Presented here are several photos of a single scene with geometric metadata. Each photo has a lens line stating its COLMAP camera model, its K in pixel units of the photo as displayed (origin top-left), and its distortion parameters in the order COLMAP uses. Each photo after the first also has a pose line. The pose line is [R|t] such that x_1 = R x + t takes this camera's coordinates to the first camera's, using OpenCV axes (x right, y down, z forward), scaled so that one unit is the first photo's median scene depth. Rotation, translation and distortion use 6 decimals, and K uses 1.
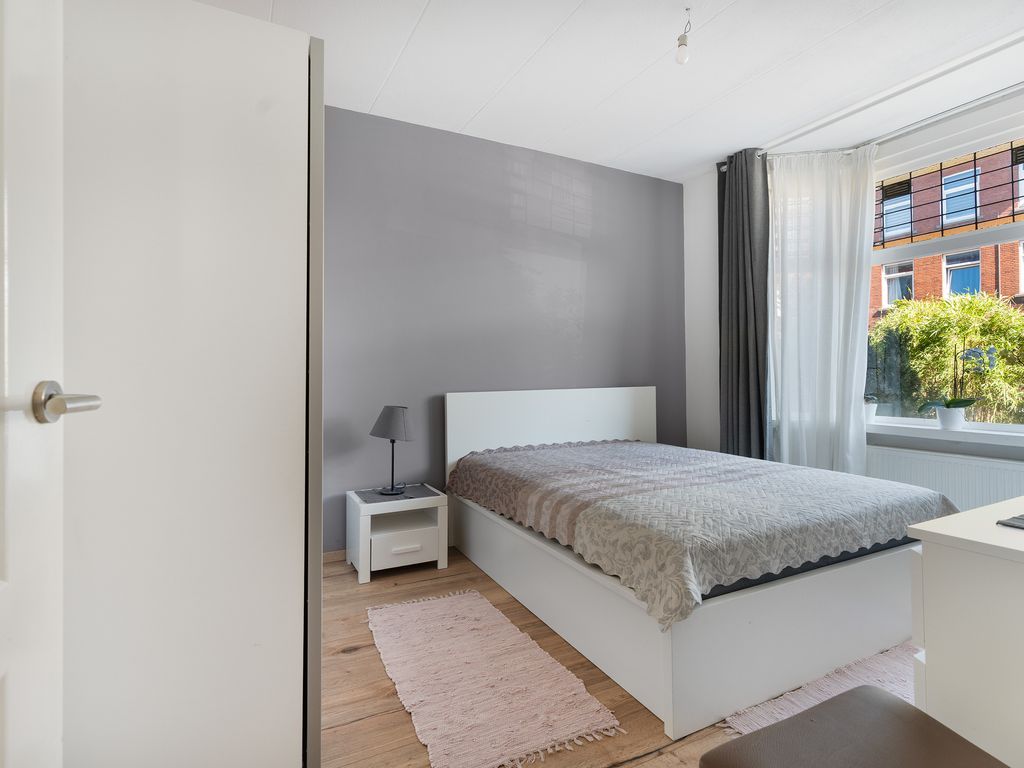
lens RADIAL K [[521.9, 0, 513.4], [0, 521.9, 377.9], [0, 0, 1]] dist [0.000656, 0.000071]
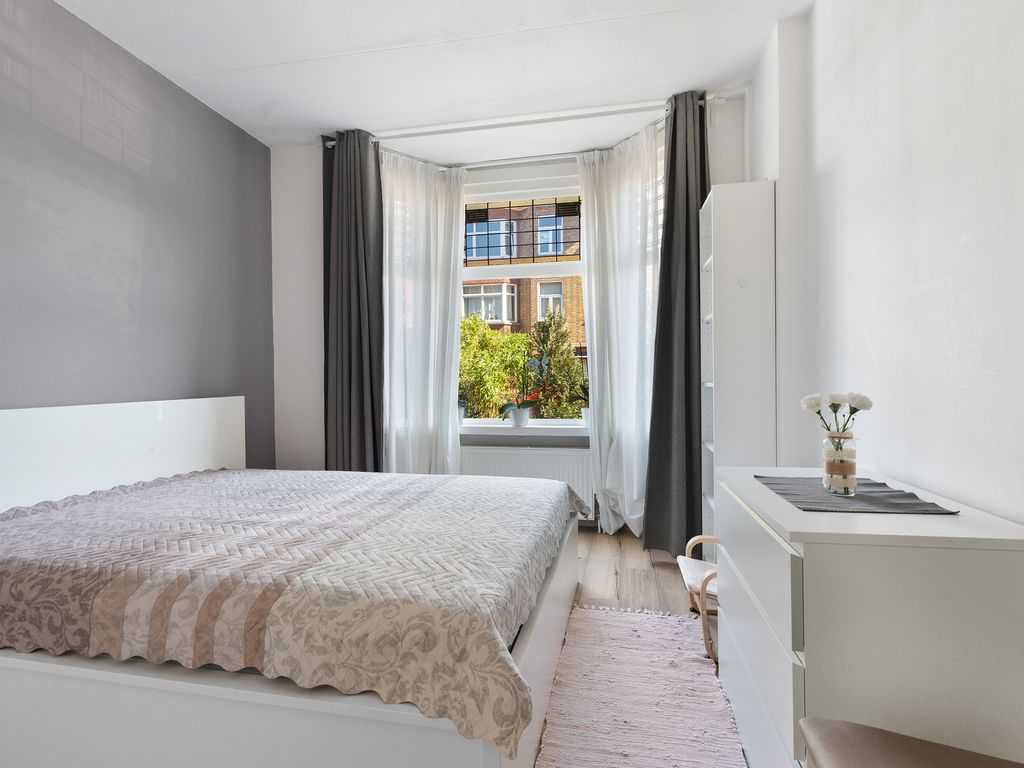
lens RADIAL K [[521.9, 0, 510.1], [0, 521.9, 389.3], [0, 0, 1]] dist [0.000656, 0.000071]
pose [[0.632014, -0.011726, 0.774868, -0.131013], [0.008519, 0.999930, 0.008183, 0.004075], [-0.774910, 0.001429, 0.632070, 0.329369]]
